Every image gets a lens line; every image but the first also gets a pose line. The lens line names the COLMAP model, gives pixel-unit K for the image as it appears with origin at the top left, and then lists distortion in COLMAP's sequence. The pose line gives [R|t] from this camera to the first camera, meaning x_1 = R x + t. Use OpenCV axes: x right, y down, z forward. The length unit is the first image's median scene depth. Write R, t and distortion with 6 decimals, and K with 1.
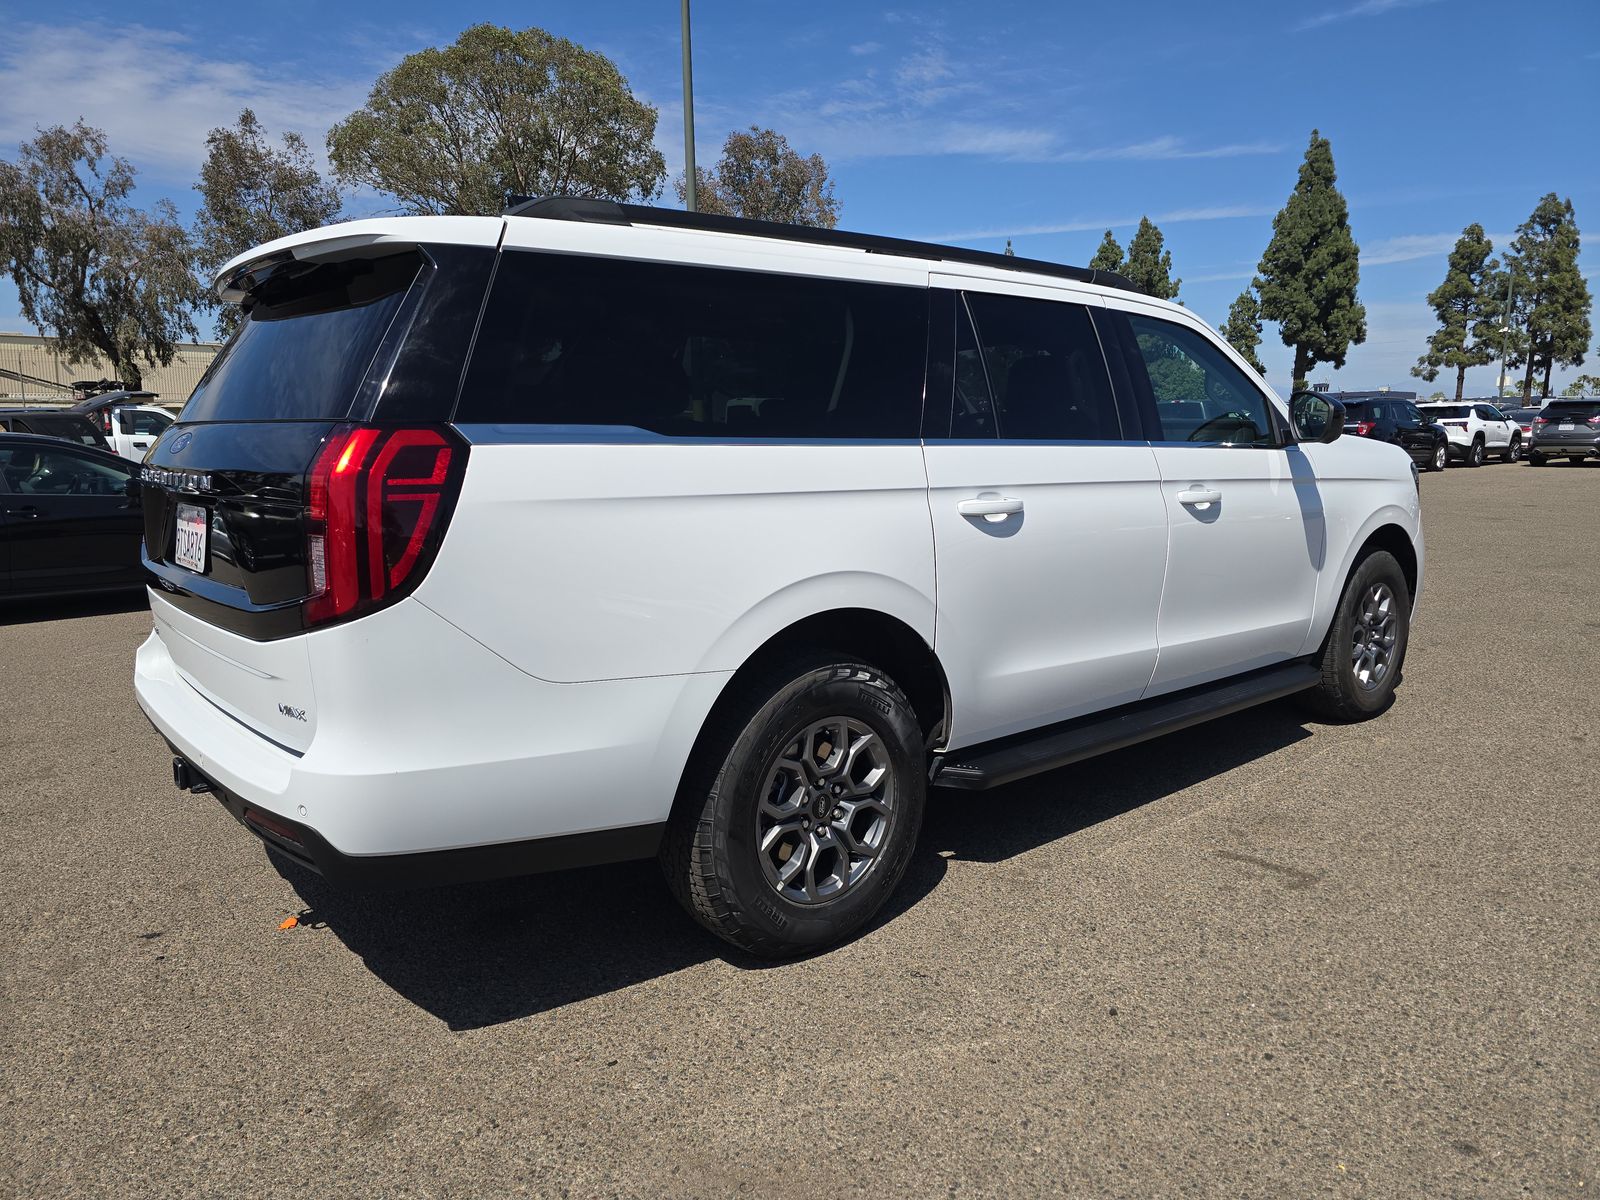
lens RADIAL K [[1091.9, 0, 807.0], [0, 1091.9, 606.4], [0, 0, 1]] dist [0.012122, -0.007222]
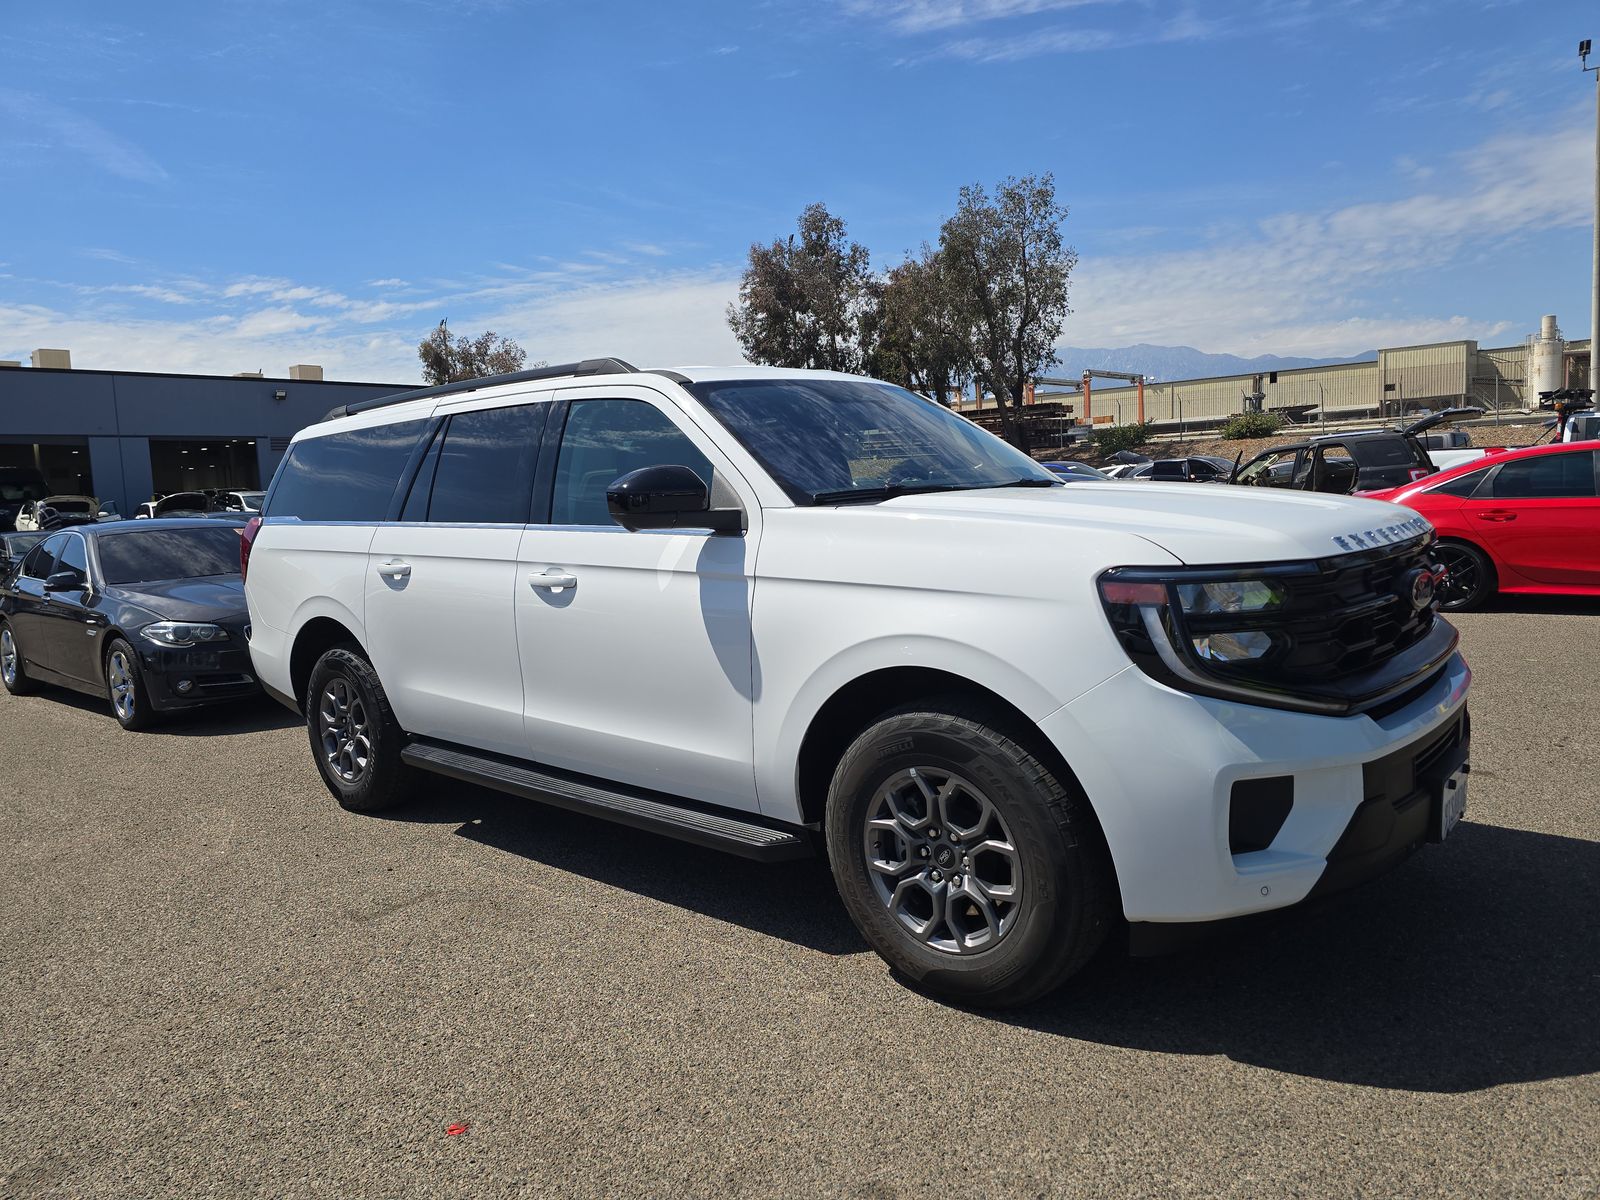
lens RADIAL K [[1091.9, 0, 801.5], [0, 1091.9, 600.6], [0, 0, 1]] dist [0.012122, -0.007222]
pose [[0.152339, 0.062642, -0.986341, 1.685689], [-0.156618, 0.986909, 0.038488, -0.187893], [0.975840, 0.148615, 0.160155, 1.279015]]
